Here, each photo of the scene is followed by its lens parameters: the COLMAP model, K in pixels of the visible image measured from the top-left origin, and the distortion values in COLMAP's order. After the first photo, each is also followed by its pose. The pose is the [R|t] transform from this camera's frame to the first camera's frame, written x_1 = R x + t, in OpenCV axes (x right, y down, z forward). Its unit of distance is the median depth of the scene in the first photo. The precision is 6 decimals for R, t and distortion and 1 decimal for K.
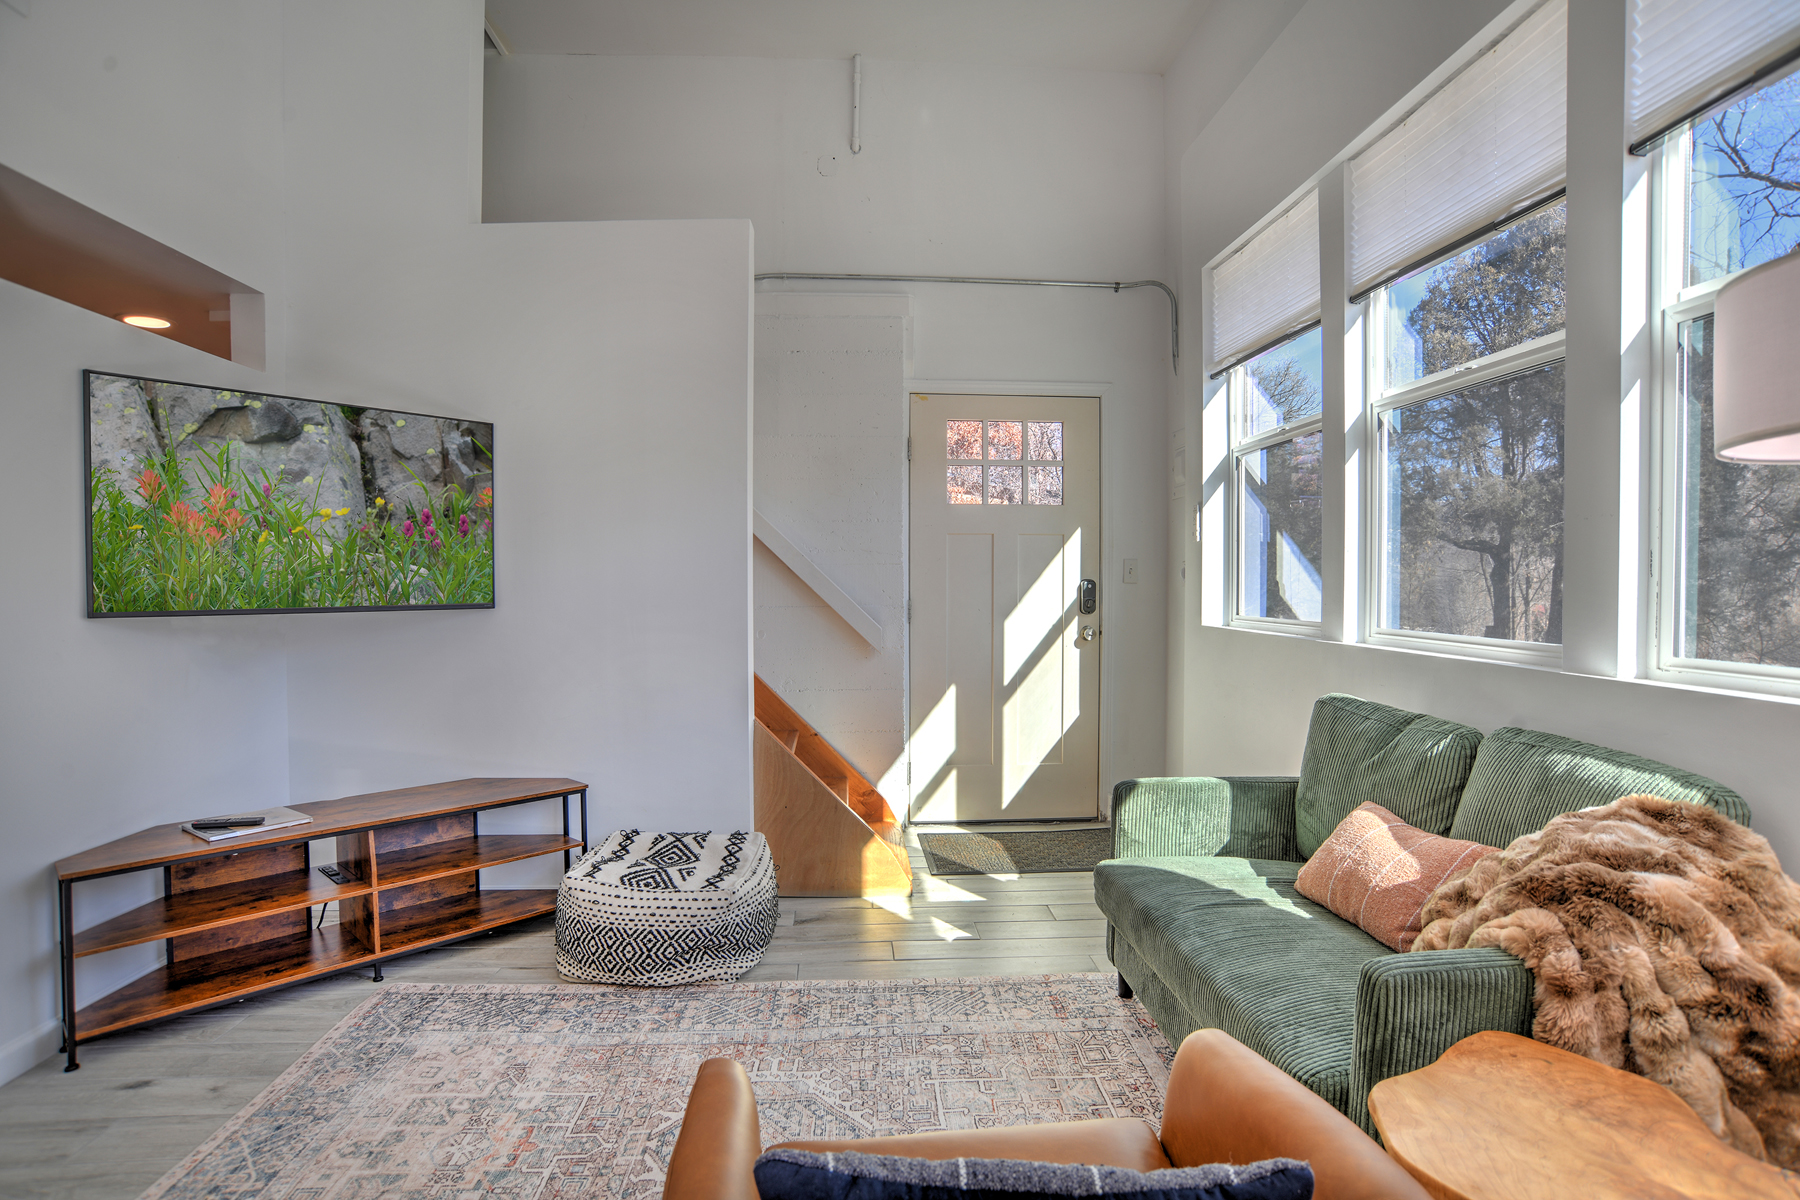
lens RADIAL K [[940.0, 0, 893.8], [0, 940.0, 601.9], [0, 0, 1]] dist [-0.089601, 0.042882]
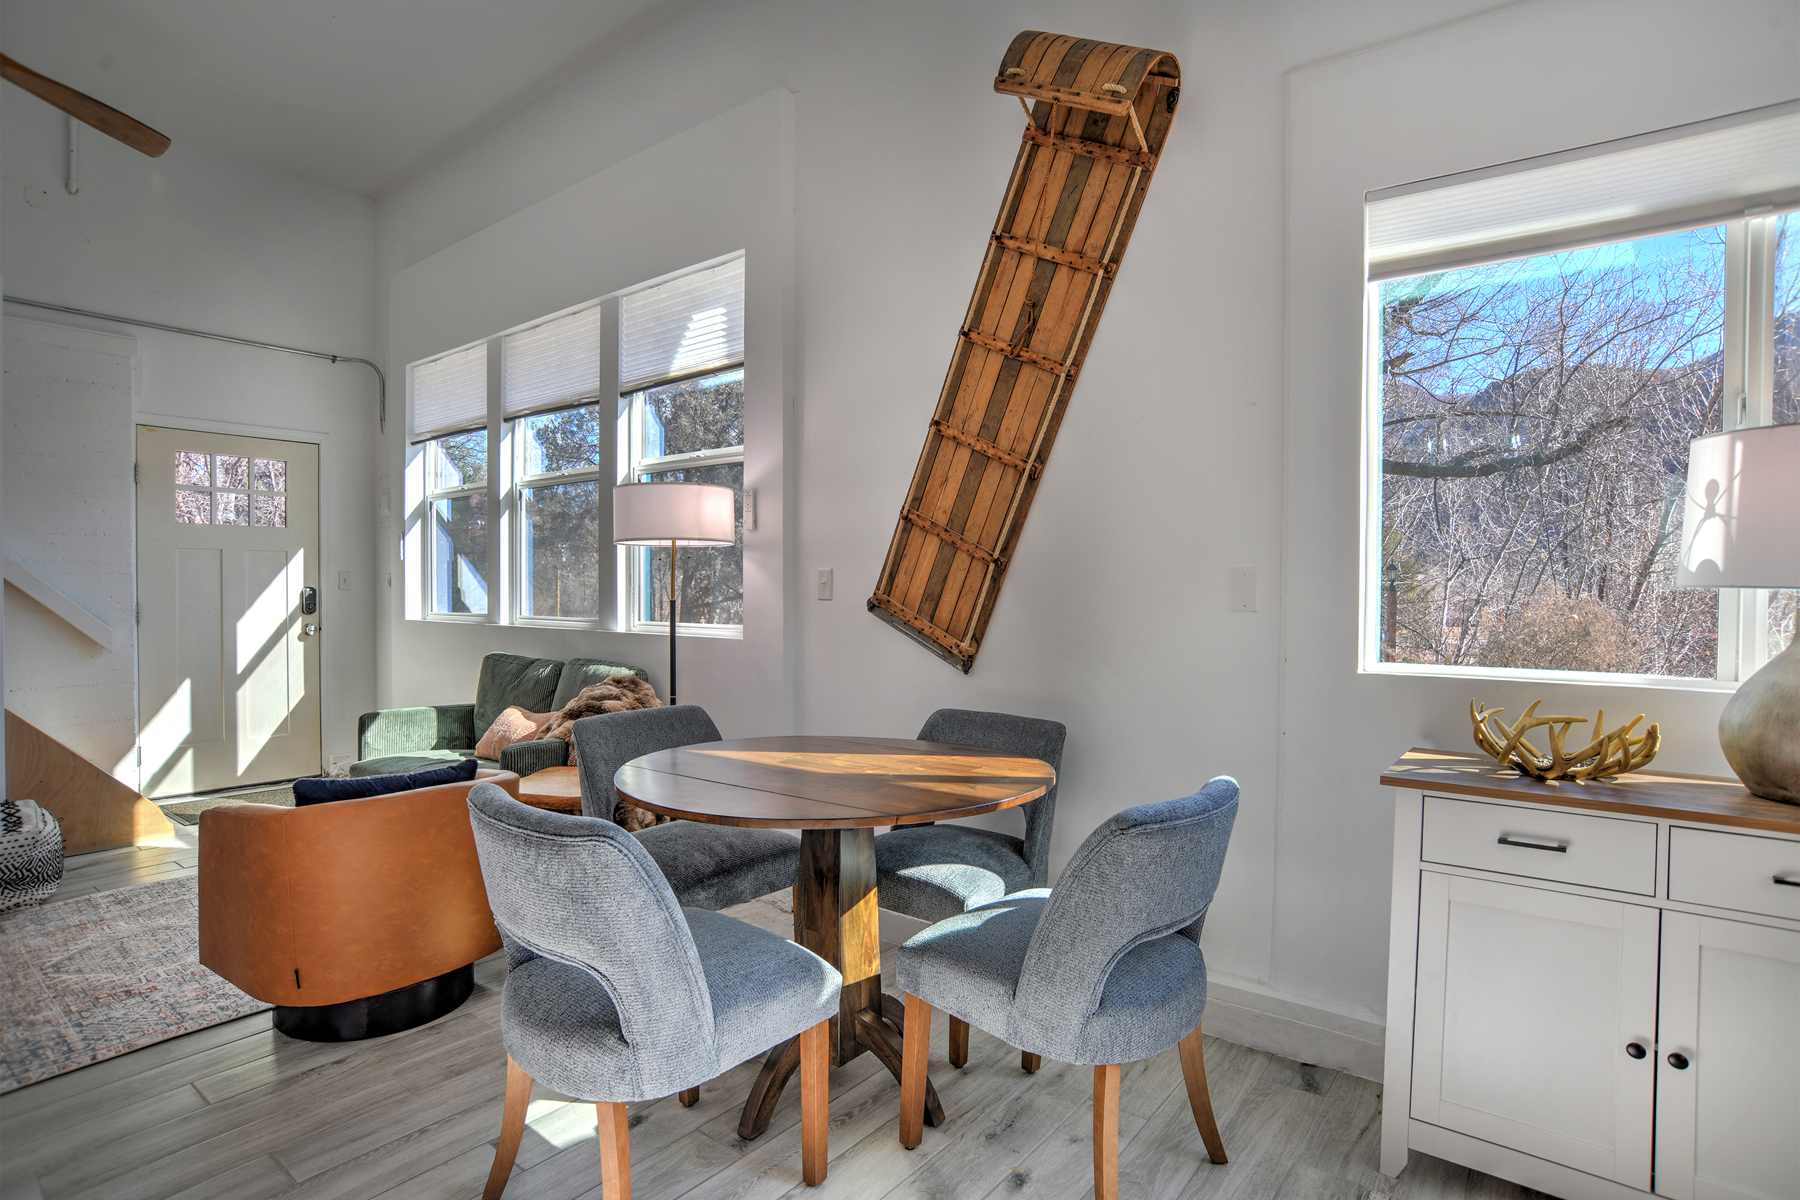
lens RADIAL K [[940.0, 0, 893.8], [0, 940.0, 601.9], [0, 0, 1]] dist [-0.089601, 0.042882]
pose [[0.672011, -0.008616, 0.740491, -0.270960], [0.015439, 0.999878, -0.002378, 0.016681], [-0.740380, 0.013031, 0.672062, -0.645008]]
